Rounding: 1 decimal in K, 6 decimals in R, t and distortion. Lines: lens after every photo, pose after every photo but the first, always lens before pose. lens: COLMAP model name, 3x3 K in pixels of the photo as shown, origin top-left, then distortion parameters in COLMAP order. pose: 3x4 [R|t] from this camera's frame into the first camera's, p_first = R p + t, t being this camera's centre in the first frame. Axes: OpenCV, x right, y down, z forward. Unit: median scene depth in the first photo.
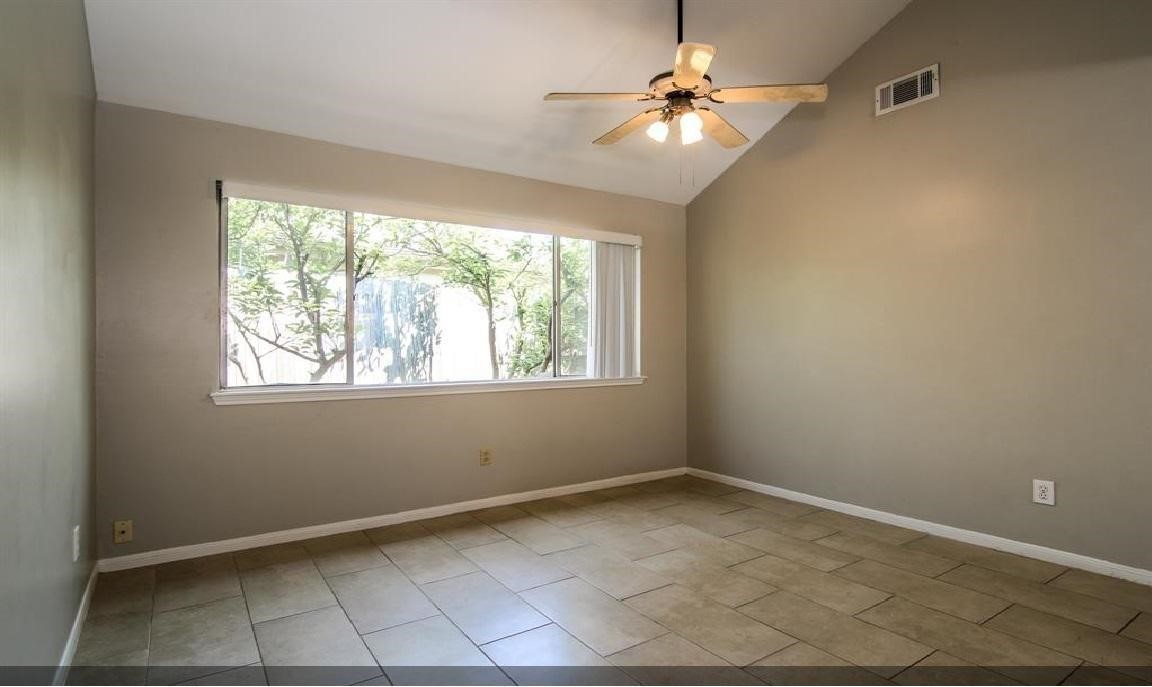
lens RADIAL K [[581.8, 0, 576.0], [0, 581.8, 343.5], [0, 0, 1]] dist [-0.000231, 0.000049]
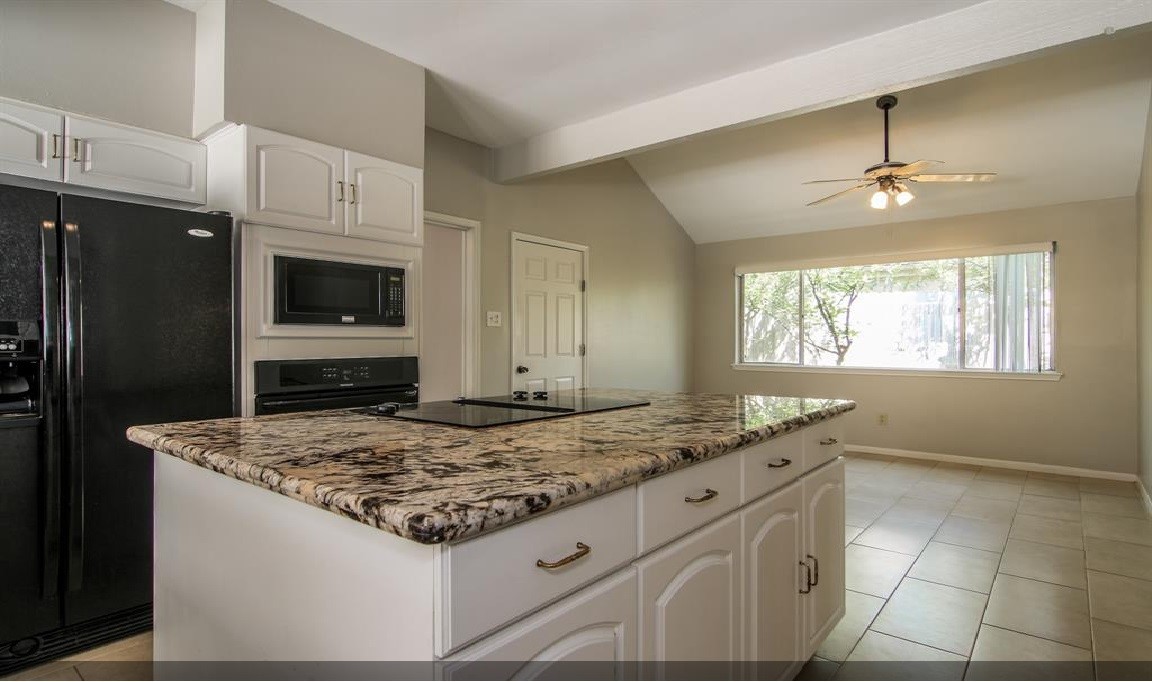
lens RADIAL K [[578.5, 0, 576.0], [0, 578.5, 341.0], [0, 0, 1]] dist [0.001402, 0.000275]
pose [[0.253536, -0.001480, -0.967325, 0.922569], [0.006981, 0.999976, 0.000300, -0.003505], [0.967301, -0.006829, 0.253540, -0.089046]]
